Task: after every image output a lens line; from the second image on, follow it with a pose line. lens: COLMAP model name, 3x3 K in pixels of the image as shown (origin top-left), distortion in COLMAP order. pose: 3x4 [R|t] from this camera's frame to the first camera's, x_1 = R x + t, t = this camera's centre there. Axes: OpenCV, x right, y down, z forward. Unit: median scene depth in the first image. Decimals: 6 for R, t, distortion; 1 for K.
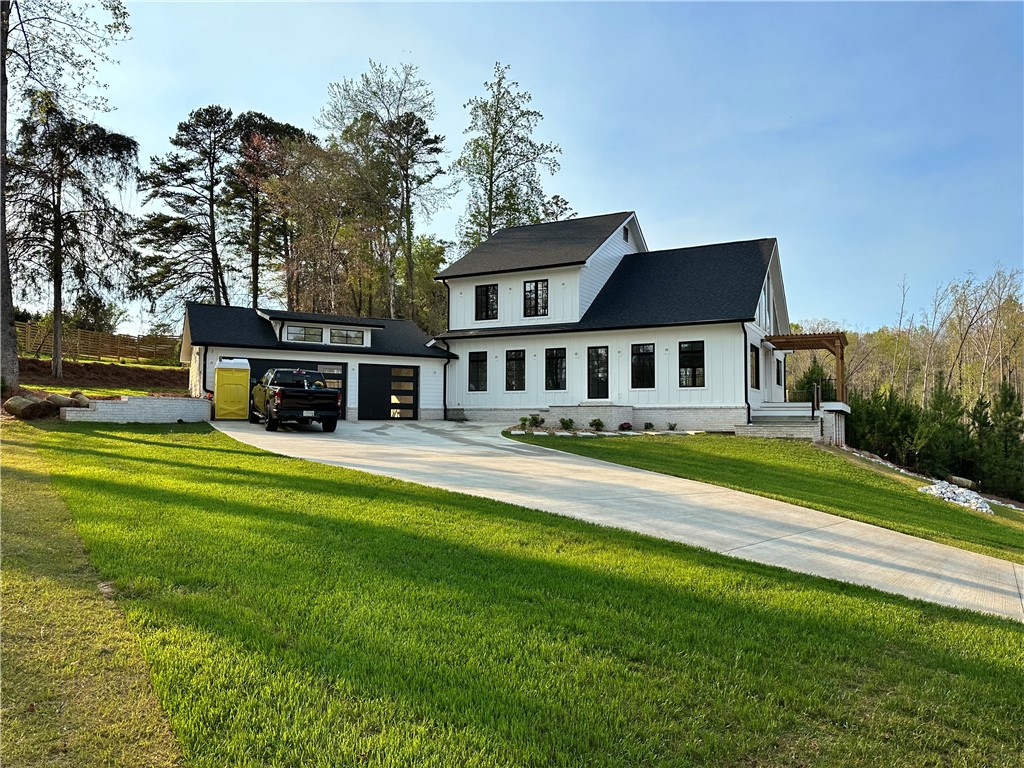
lens RADIAL K [[710.6, 0, 518.9], [0, 710.6, 391.6], [0, 0, 1]] dist [0.110279, -0.150762]
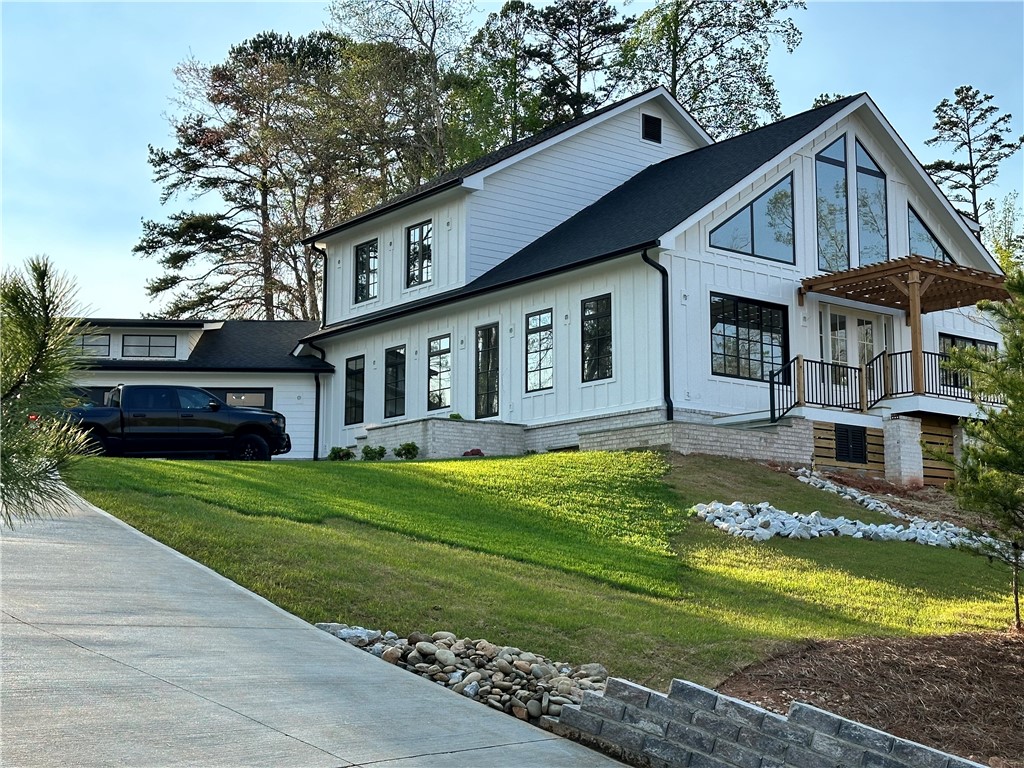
lens RADIAL K [[1427.0, 0, 512.0], [0, 1427.0, 384.0], [0, 0, 1]] dist [0.073584, 0.100047]
pose [[0.905386, -0.066351, -0.419373, 0.580949], [0.020874, 0.993476, -0.112116, 0.105880], [0.424076, 0.092755, 0.900864, 0.003140]]
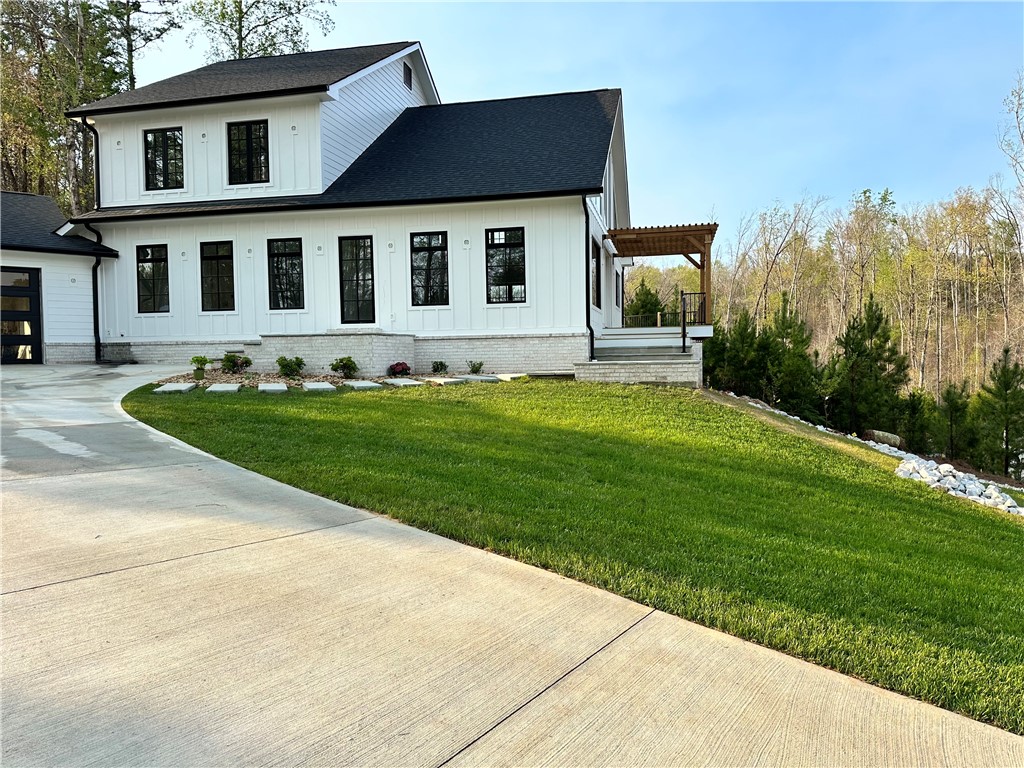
lens RADIAL K [[712.7, 0, 517.6], [0, 712.7, 377.6], [0, 0, 1]] dist [0.108180, -0.146283]
pose [[0.968247, -0.024827, 0.248758, 0.087746], [0.007055, 0.997374, 0.072083, 0.012661], [-0.249895, -0.068039, 0.965880, 0.361313]]
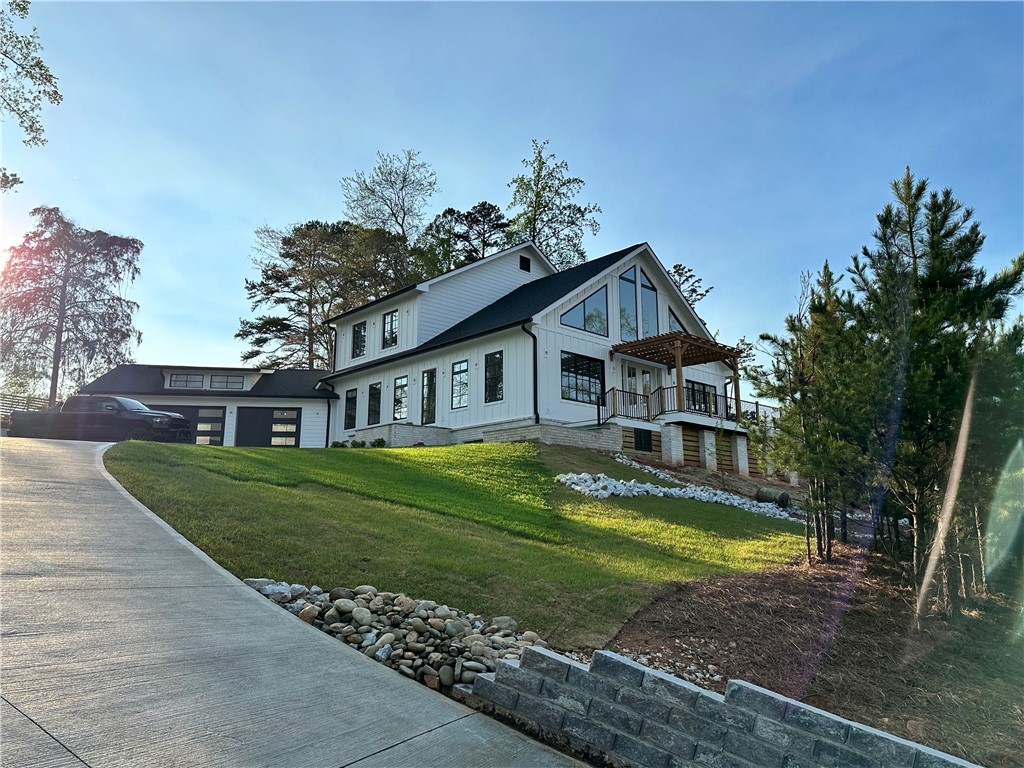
lens RADIAL K [[719.5, 0, 520.5], [0, 719.5, 379.4], [0, 0, 1]] dist [0.076918, -0.092727]
pose [[0.944399, -0.073357, -0.320513, 0.520183], [0.021631, 0.986544, -0.162056, 0.104639], [0.328088, 0.146112, 0.933279, 0.141292]]
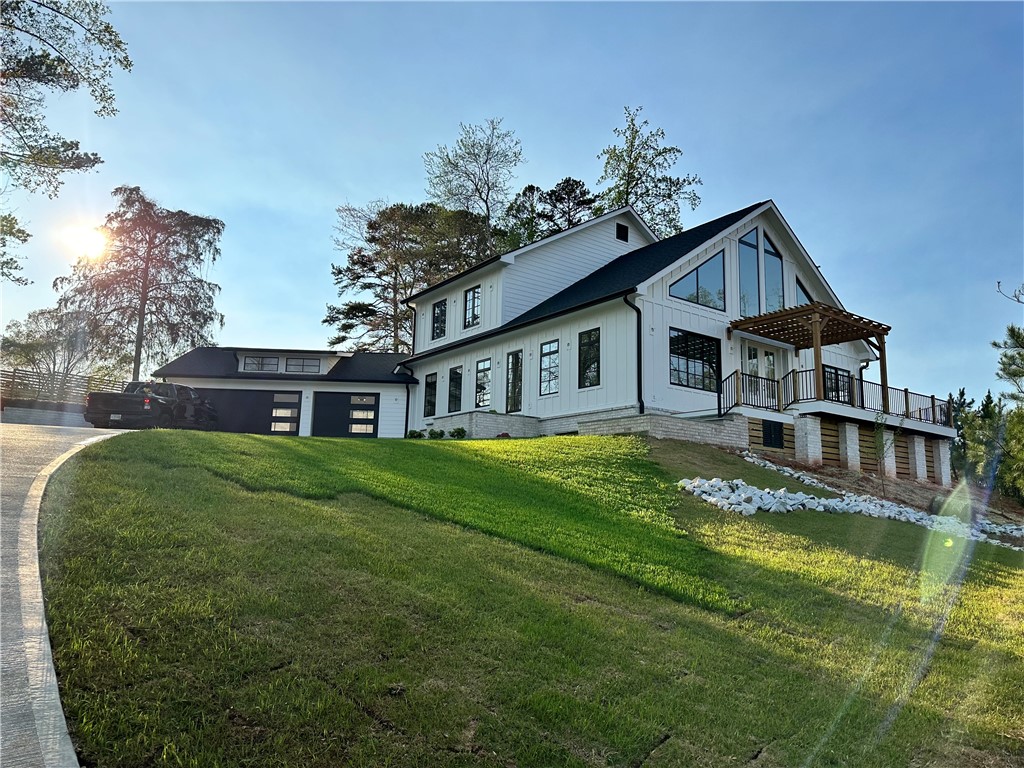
lens RADIAL K [[710.6, 0, 518.9], [0, 710.6, 391.6], [0, 0, 1]] dist [0.110279, -0.150762]
pose [[0.899942, -0.057194, -0.432243, 0.466015], [0.000320, 0.991446, -0.130520, 0.091722], [0.436010, 0.117322, 0.892261, 0.247926]]
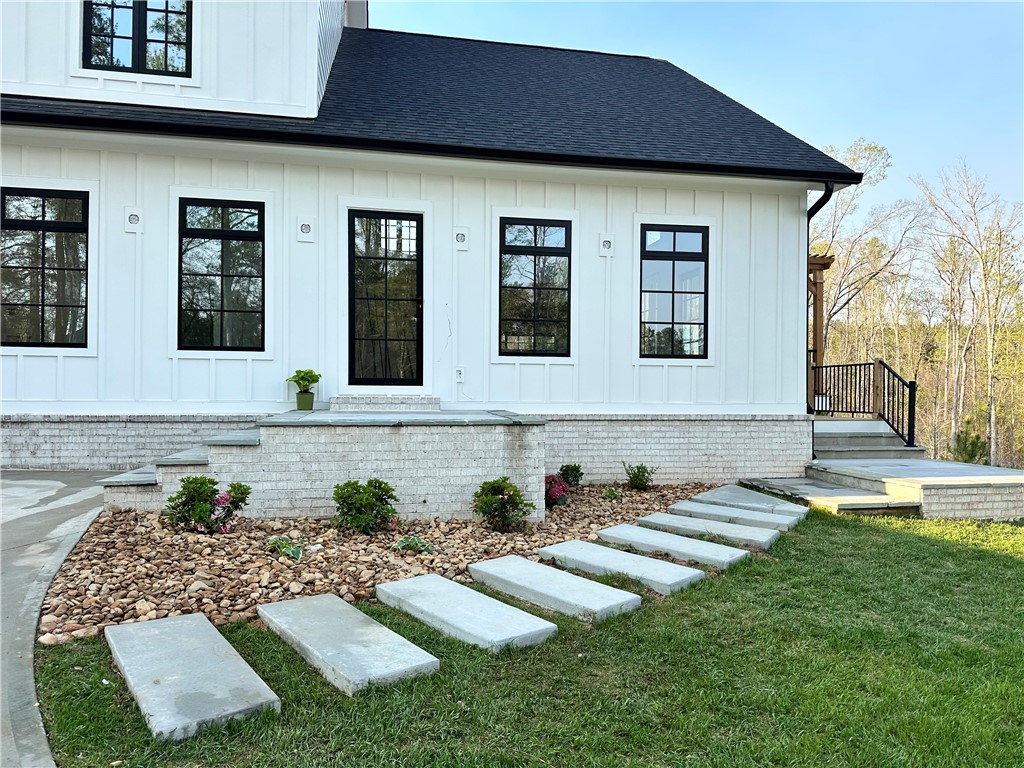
lens RADIAL K [[719.5, 0, 520.5], [0, 719.5, 379.4], [0, 0, 1]] dist [0.076918, -0.092727]
pose [[0.788858, 0.014054, 0.614415, -0.030589], [-0.033429, 0.999240, 0.020063, -0.000404], [-0.613665, -0.036366, 0.788728, 0.702322]]
